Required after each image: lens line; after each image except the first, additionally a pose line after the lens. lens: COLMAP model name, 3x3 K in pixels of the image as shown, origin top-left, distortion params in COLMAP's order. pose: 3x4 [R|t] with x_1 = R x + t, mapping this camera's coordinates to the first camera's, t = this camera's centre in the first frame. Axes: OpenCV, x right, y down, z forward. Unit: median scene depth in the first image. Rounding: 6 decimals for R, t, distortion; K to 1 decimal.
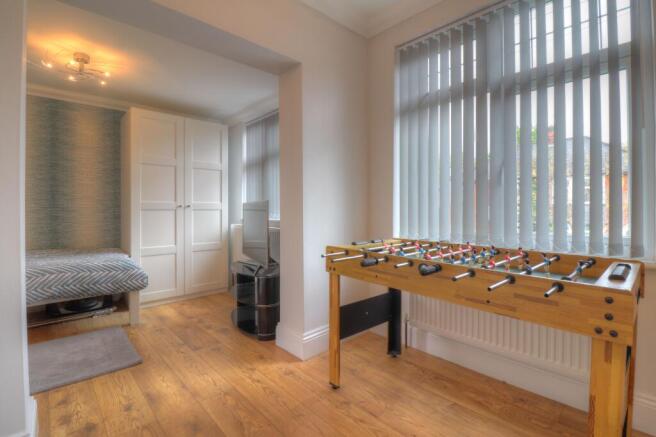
lens RADIAL K [[301.2, 0, 328.7], [0, 301.2, 208.8], [0, 0, 1]] dist [-0.020272, -0.001001]
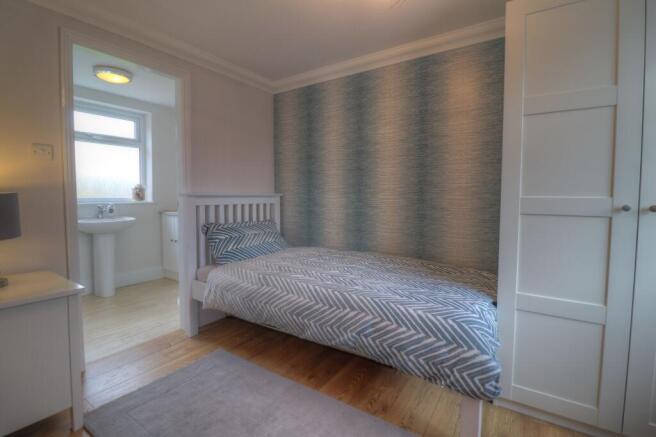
lens RADIAL K [[301.2, 0, 328.7], [0, 301.2, 208.8], [0, 0, 1]] dist [-0.020272, -0.001001]
pose [[0.220080, 0.048435, -0.974279, -0.232812], [-0.008125, 0.998823, 0.047819, -0.024539], [0.975448, -0.002608, 0.220214, 0.598620]]
